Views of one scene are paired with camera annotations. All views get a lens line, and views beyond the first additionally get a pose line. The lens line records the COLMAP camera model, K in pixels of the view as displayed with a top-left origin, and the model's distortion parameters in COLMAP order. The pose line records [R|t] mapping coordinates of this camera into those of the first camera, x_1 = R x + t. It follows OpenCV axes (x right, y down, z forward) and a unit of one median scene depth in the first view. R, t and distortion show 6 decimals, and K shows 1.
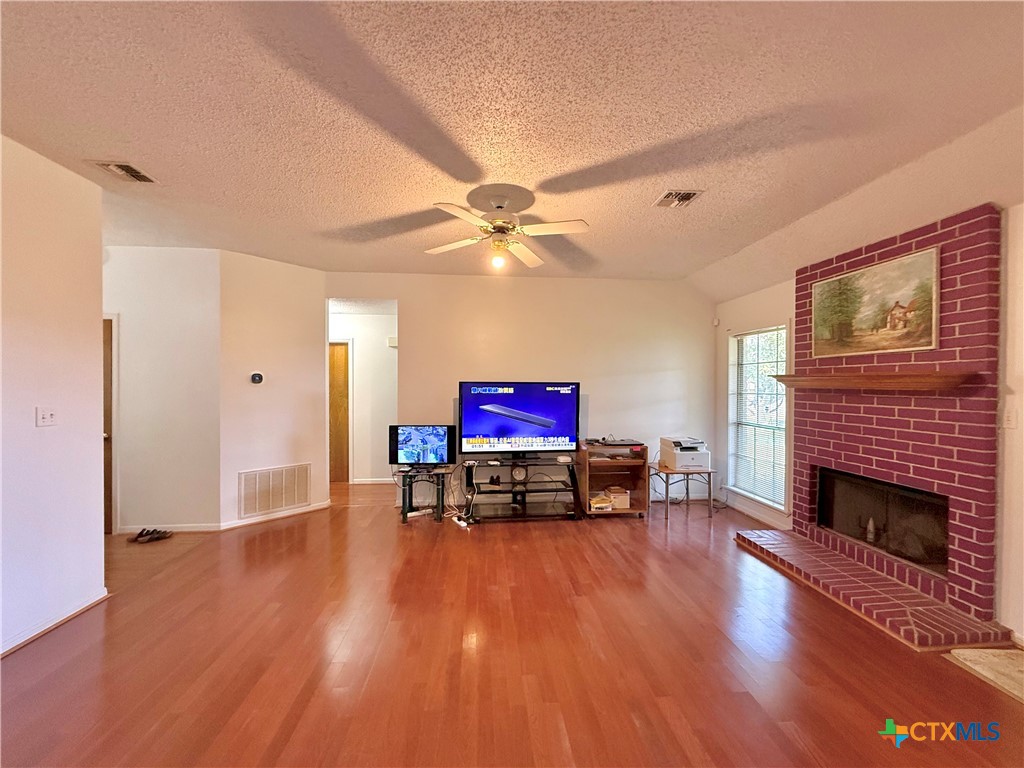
lens RADIAL K [[406.6, 0, 511.7], [0, 406.6, 386.5], [0, 0, 1]] dist [0.001324, -0.000660]
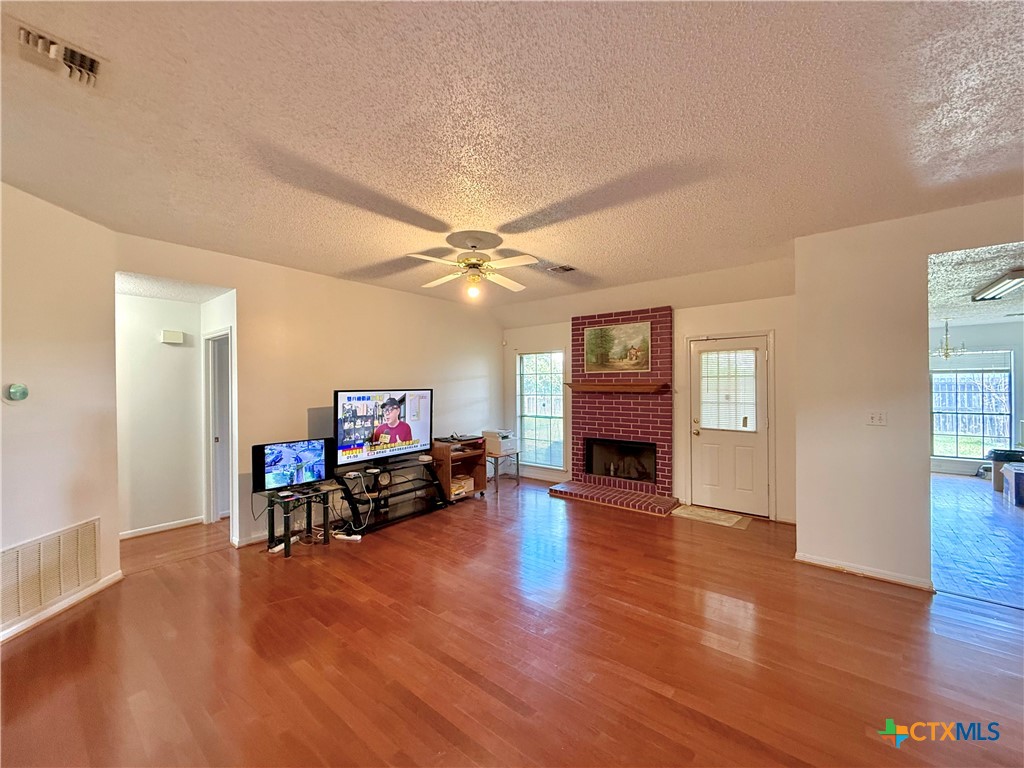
lens RADIAL K [[406.6, 0, 511.7], [0, 406.6, 386.5], [0, 0, 1]] dist [0.001324, -0.000660]
pose [[0.689708, -0.010964, 0.724005, -0.622713], [0.012068, 0.999921, 0.003645, -0.022890], [-0.723987, 0.006223, 0.689785, 0.068869]]
